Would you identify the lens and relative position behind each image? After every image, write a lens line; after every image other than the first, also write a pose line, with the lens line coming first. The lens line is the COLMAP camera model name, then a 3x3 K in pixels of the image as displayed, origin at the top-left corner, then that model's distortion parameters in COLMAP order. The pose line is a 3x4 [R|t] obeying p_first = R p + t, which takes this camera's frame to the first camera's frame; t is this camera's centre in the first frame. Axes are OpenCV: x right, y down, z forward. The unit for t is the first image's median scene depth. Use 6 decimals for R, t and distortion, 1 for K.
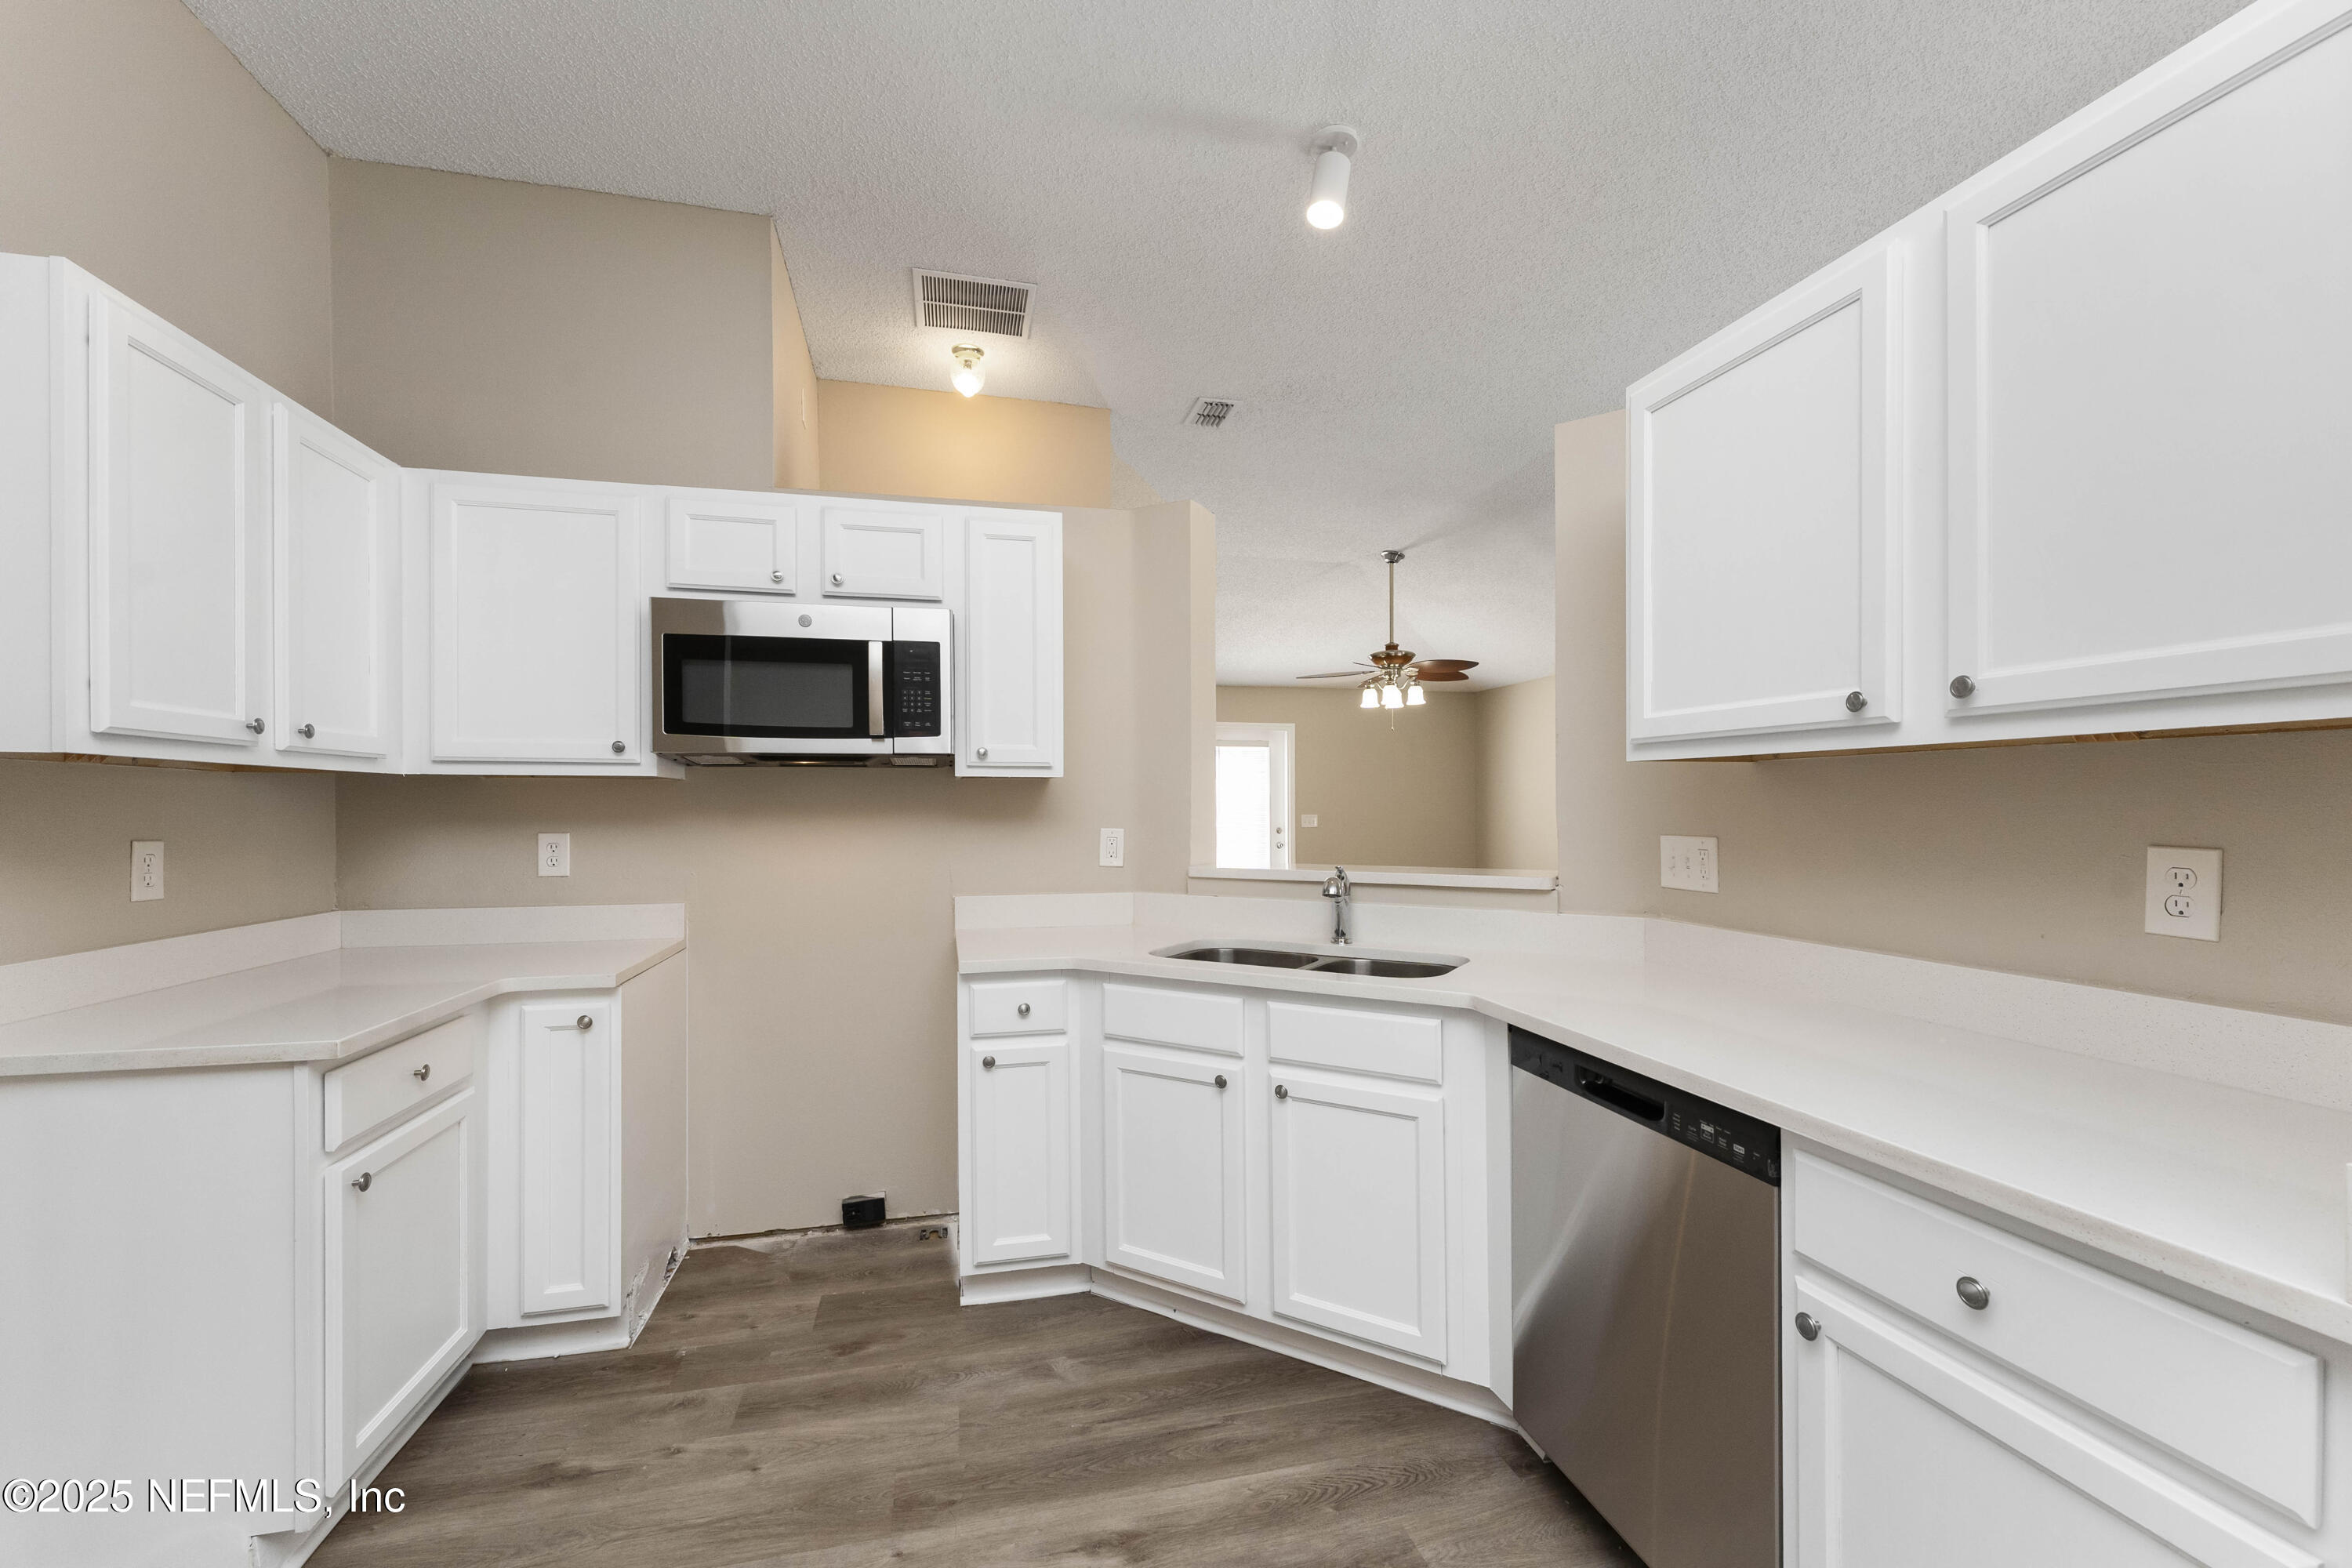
lens RADIAL K [[971.0, 0, 1171.3], [0, 971.0, 799.8], [0, 0, 1]] dist [-0.001830, 0.000311]
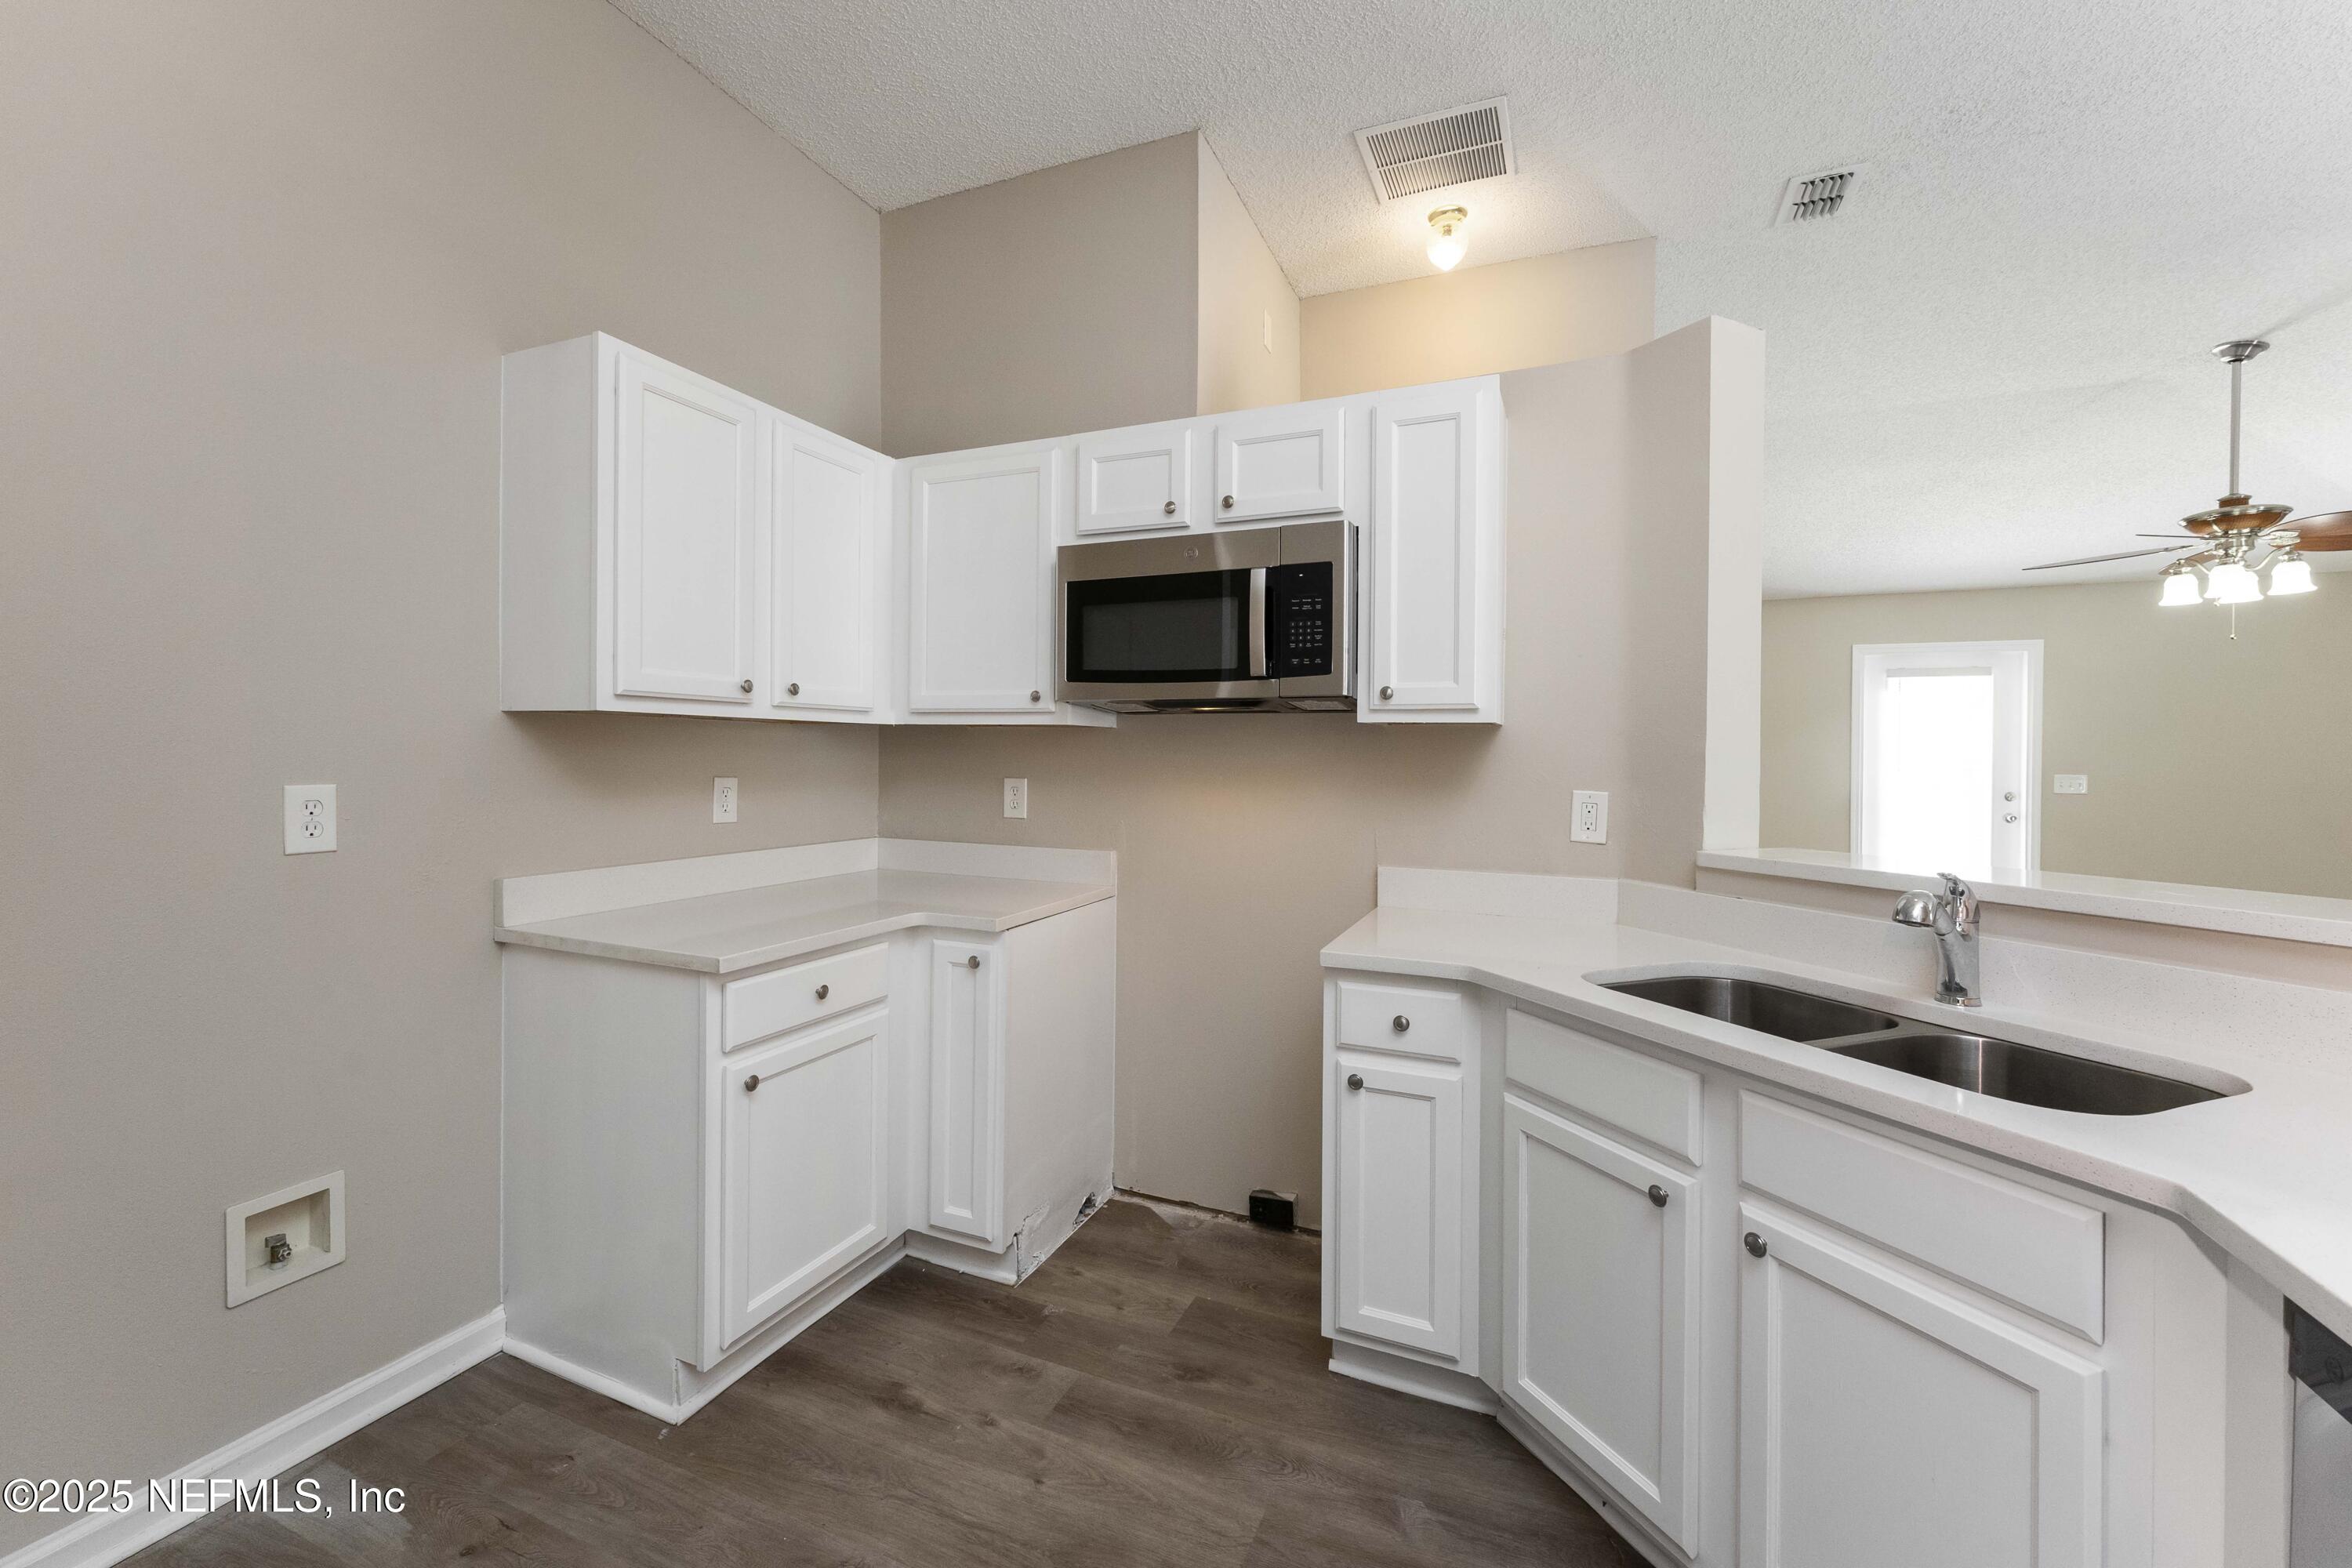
lens RADIAL K [[971.0, 0, 1142.2], [0, 971.0, 757.1], [0, 0, 1]] dist [-0.001830, 0.000311]
pose [[0.790734, 0.012415, -0.612034, 0.150367], [-0.005822, 0.999902, 0.012762, -0.004283], [0.612132, -0.006528, 0.790729, 0.256186]]
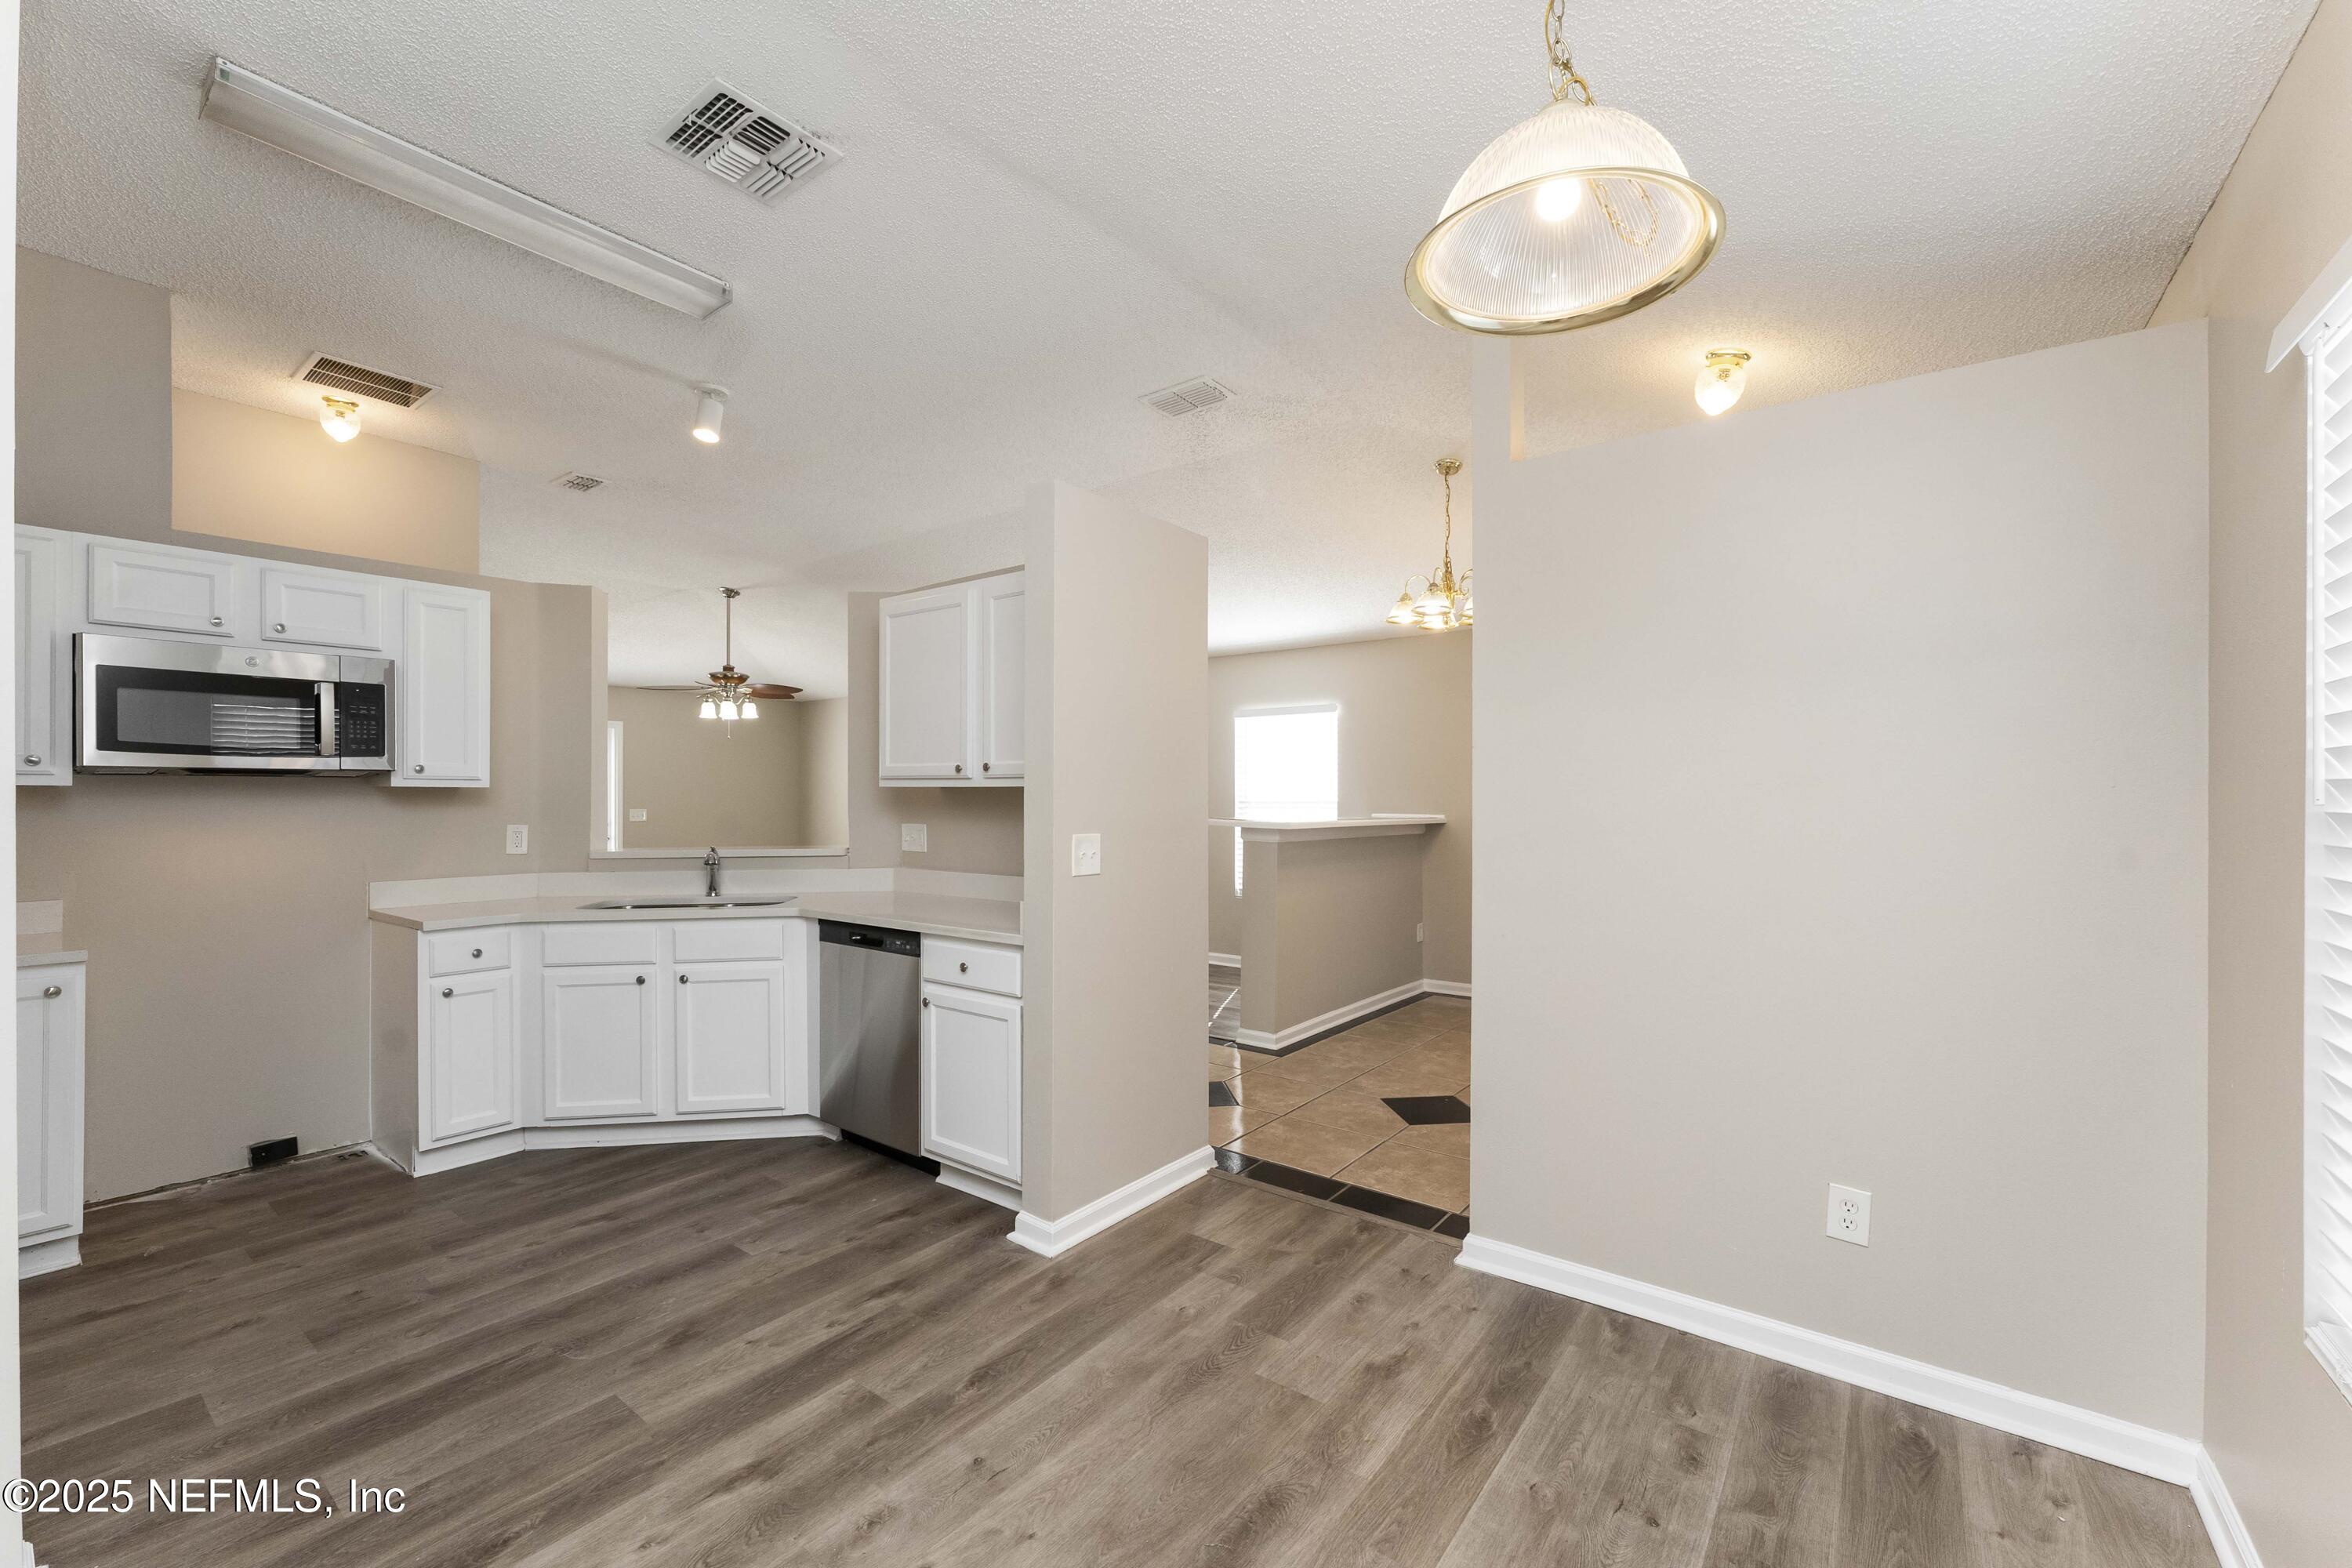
lens RADIAL K [[971.0, 0, 1173.7], [0, 971.0, 796.8], [0, 0, 1]] dist [-0.001830, 0.000311]
pose [[0.781443, -0.000298, 0.623976, -0.232222], [-0.005702, 0.999955, 0.007618, -0.028024], [-0.623950, -0.009510, 0.781406, -0.718577]]
